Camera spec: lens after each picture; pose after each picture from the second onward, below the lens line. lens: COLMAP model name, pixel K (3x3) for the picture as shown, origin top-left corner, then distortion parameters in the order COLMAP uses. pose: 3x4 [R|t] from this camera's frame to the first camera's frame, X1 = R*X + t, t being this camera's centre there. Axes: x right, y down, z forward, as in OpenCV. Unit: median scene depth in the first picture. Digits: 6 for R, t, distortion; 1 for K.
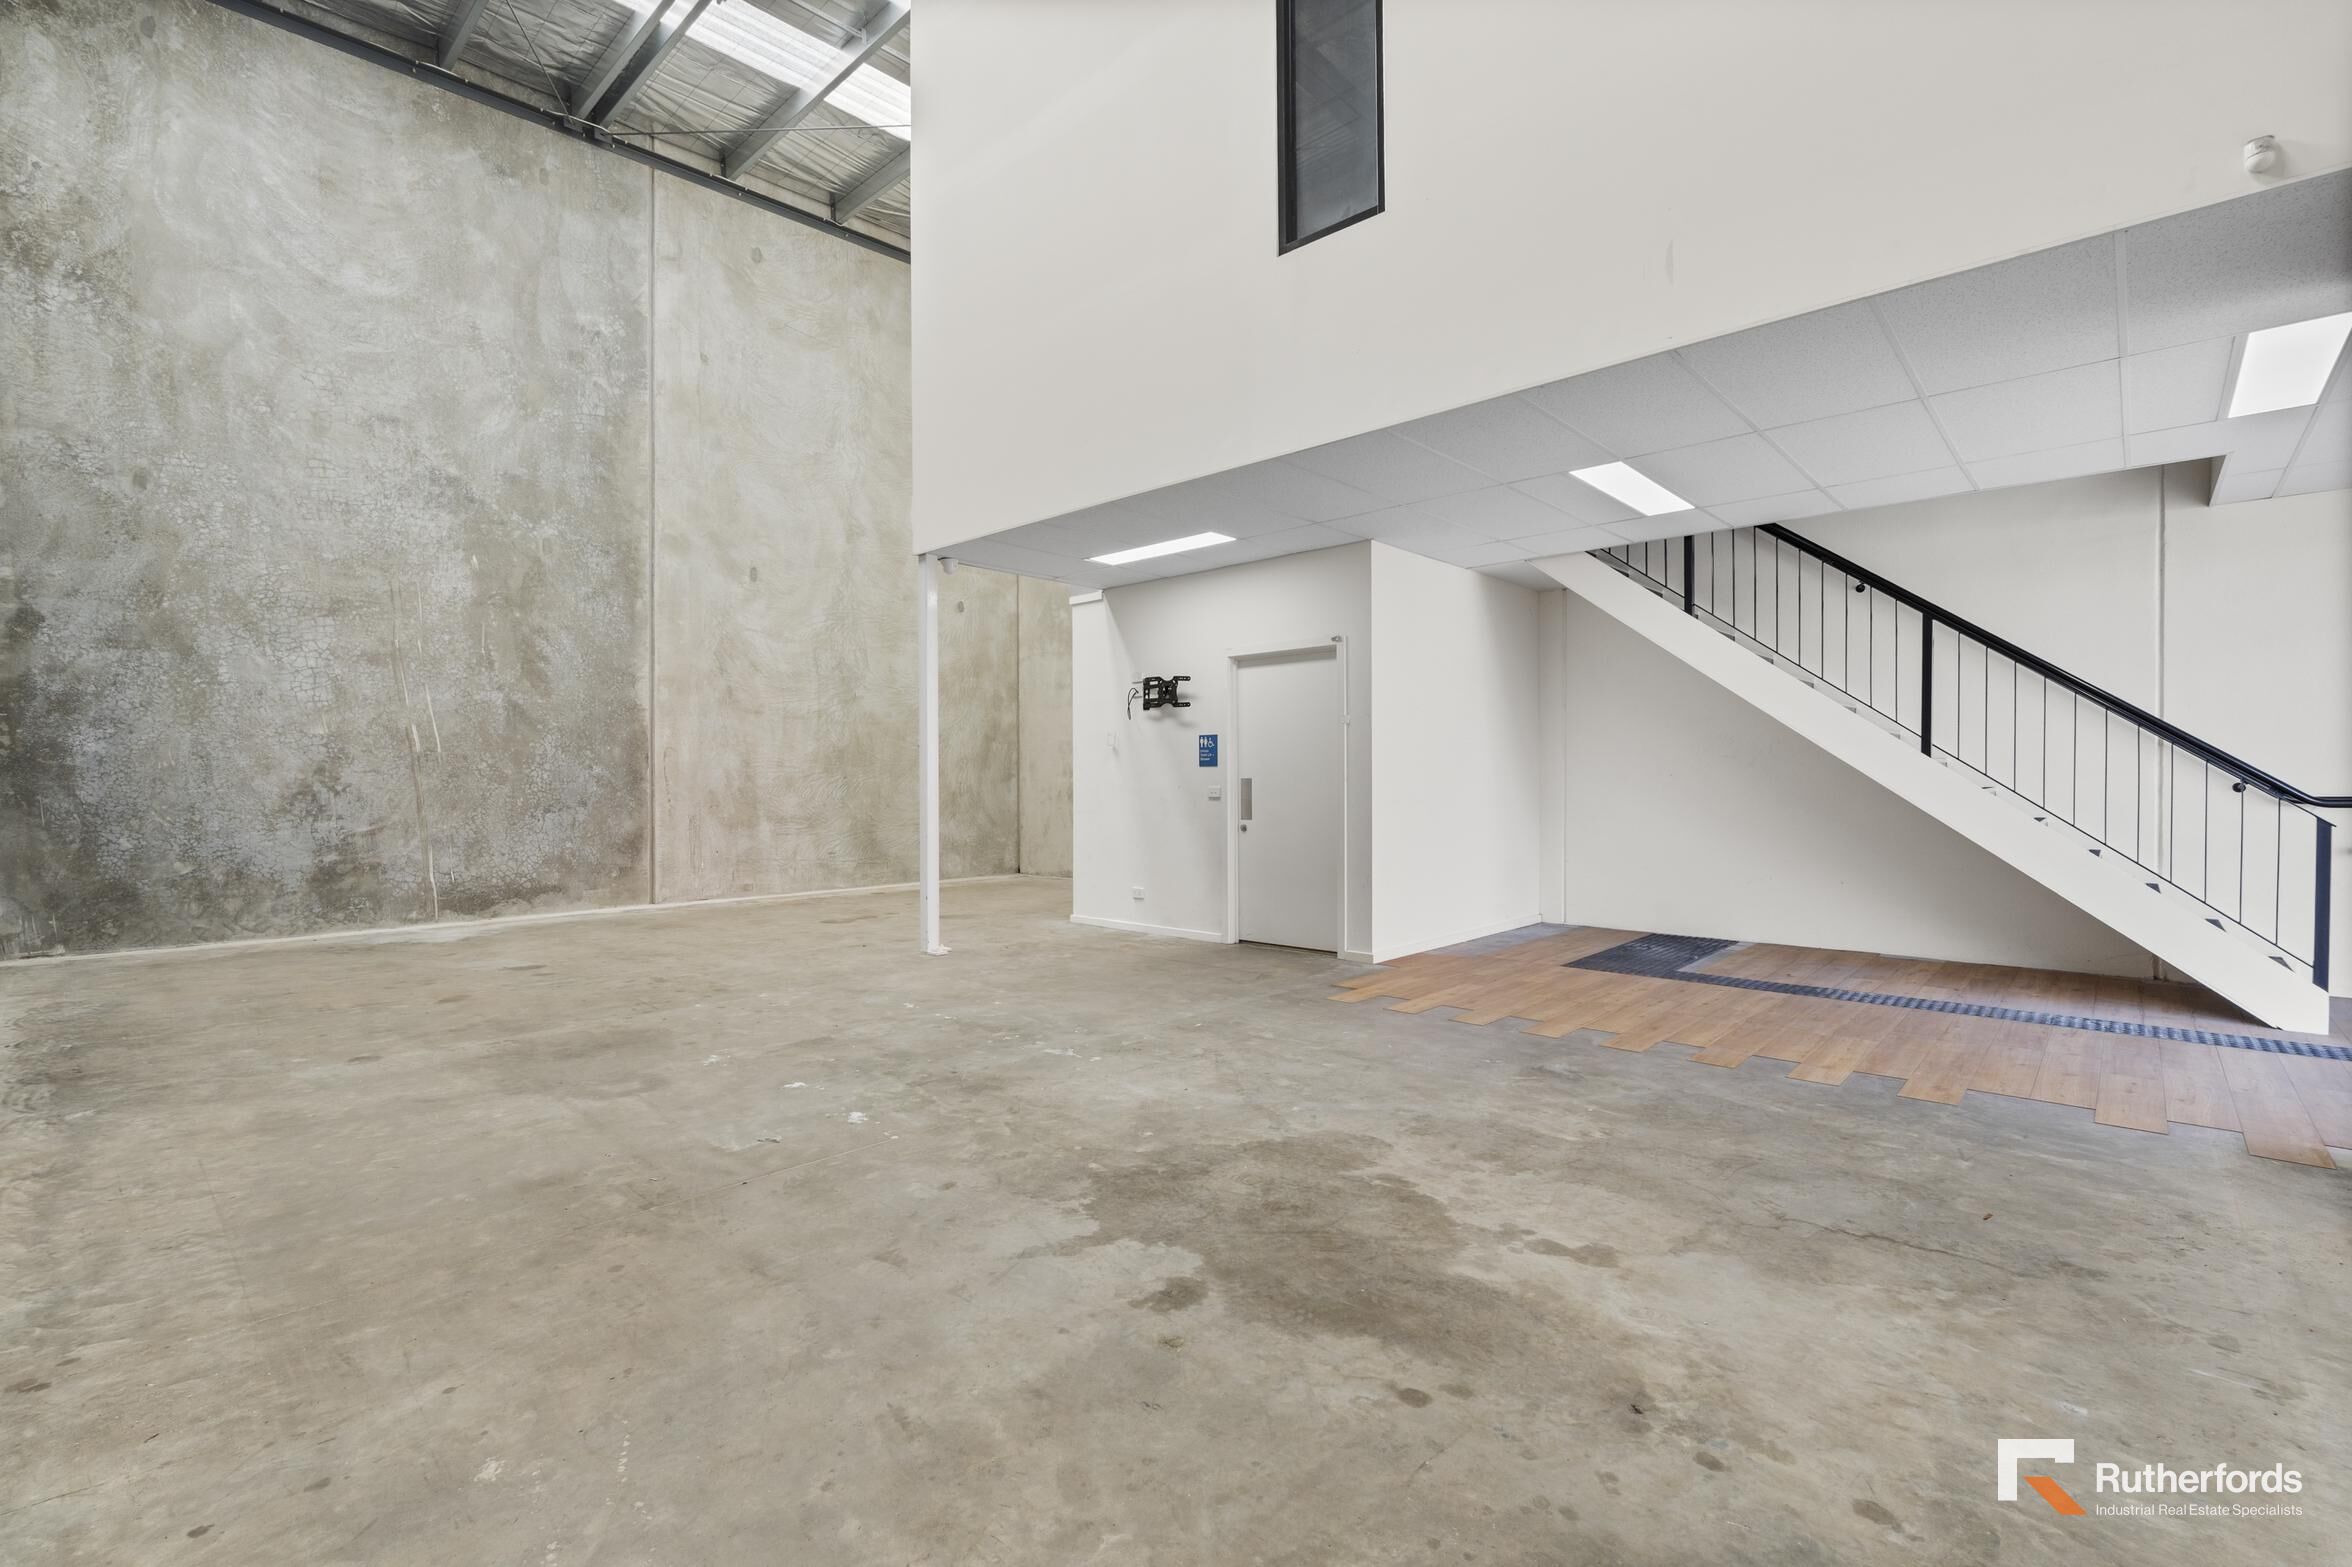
lens RADIAL K [[1025.7, 0, 1170.2], [0, 1025.7, 787.8], [0, 0, 1]] dist [-0.002768, -0.000258]
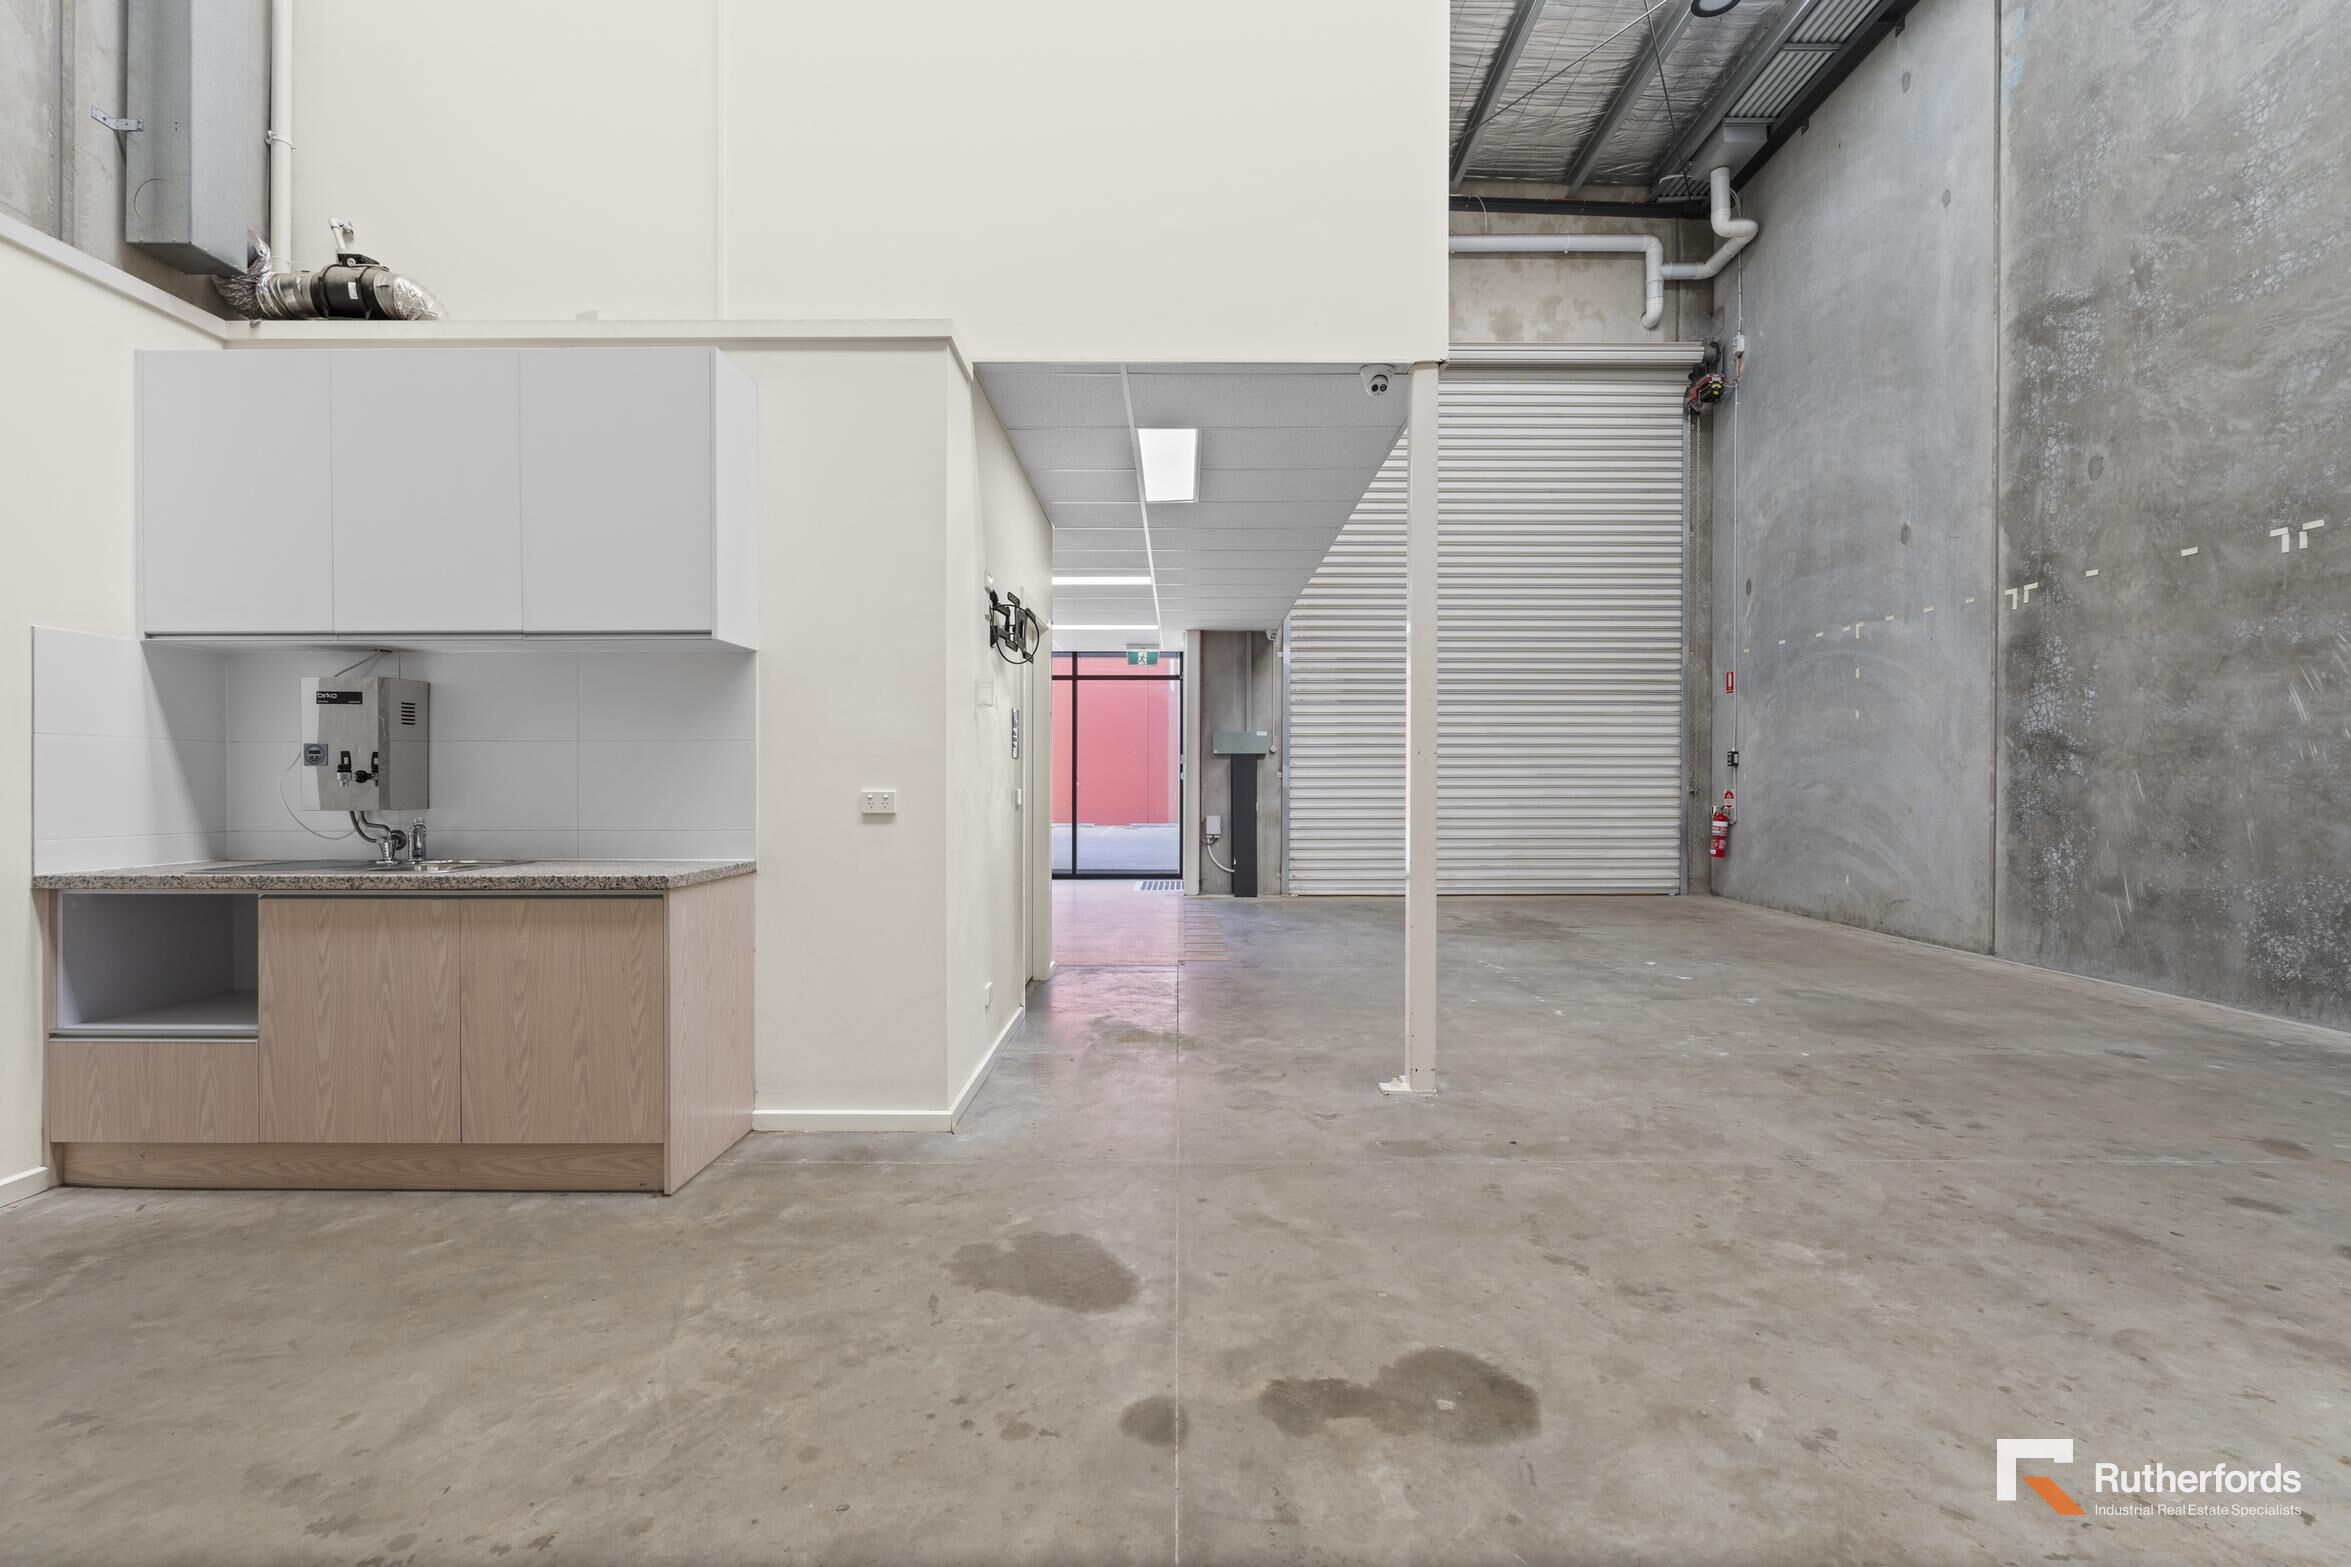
lens RADIAL K [[1041.7, 0, 1179.7], [0, 1041.7, 786.4], [0, 0, 1]] dist [-0.001794, -0.000741]
pose [[-0.688890, -0.001956, 0.724864, -0.492464], [0.005363, 0.999955, 0.007796, -0.006870], [-0.724847, 0.009258, -0.688848, 1.322893]]
